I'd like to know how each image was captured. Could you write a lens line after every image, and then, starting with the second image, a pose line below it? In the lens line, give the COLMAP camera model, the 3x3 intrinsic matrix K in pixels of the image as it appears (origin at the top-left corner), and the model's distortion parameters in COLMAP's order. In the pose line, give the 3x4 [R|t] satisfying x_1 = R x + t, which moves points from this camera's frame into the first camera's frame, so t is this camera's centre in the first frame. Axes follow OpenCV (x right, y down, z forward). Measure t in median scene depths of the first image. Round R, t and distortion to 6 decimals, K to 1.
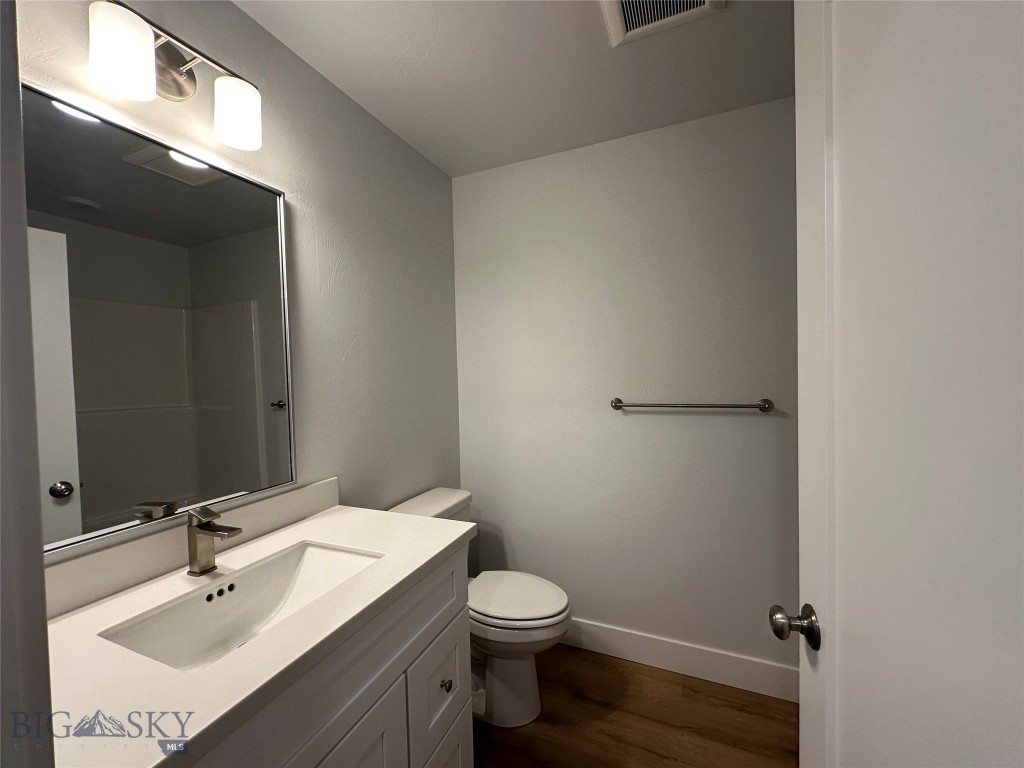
lens RADIAL K [[410.4, 0, 523.9], [0, 410.4, 383.1], [0, 0, 1]] dist [-0.001814, -0.000058]
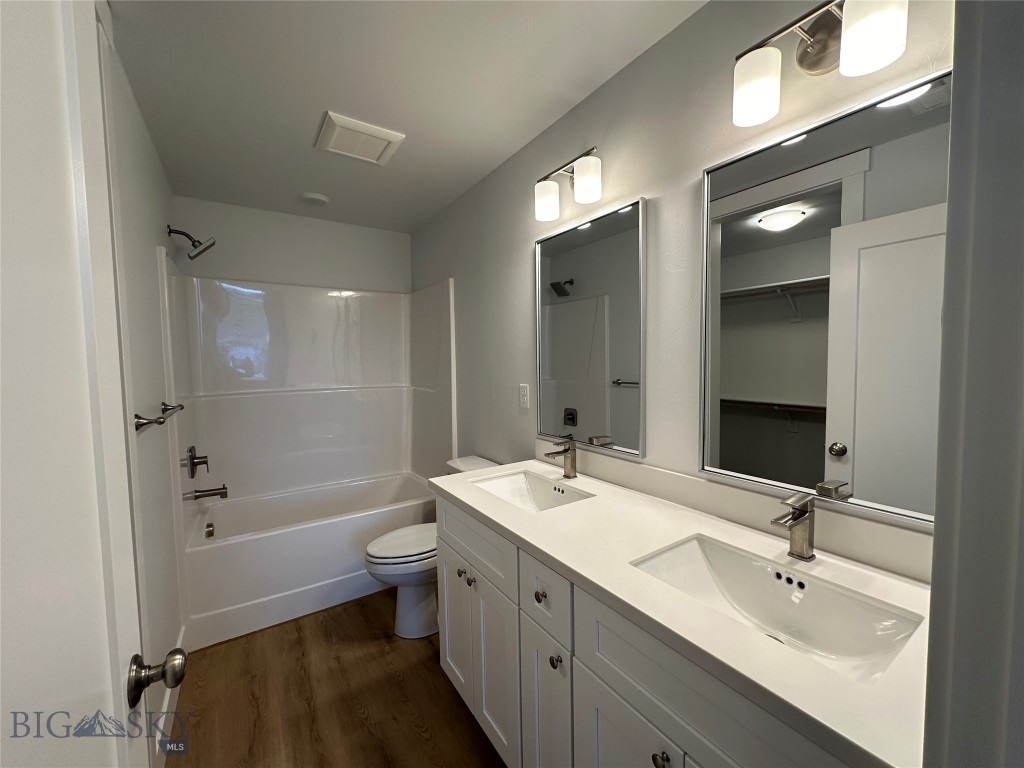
lens RADIAL K [[410.4, 0, 523.9], [0, 410.4, 383.1], [0, 0, 1]] dist [-0.001814, -0.000058]
pose [[-0.538601, 0.068036, -0.839809, 0.422752], [-0.016334, 0.995704, 0.091141, -0.039675], [0.842402, 0.062806, -0.535176, 1.057541]]
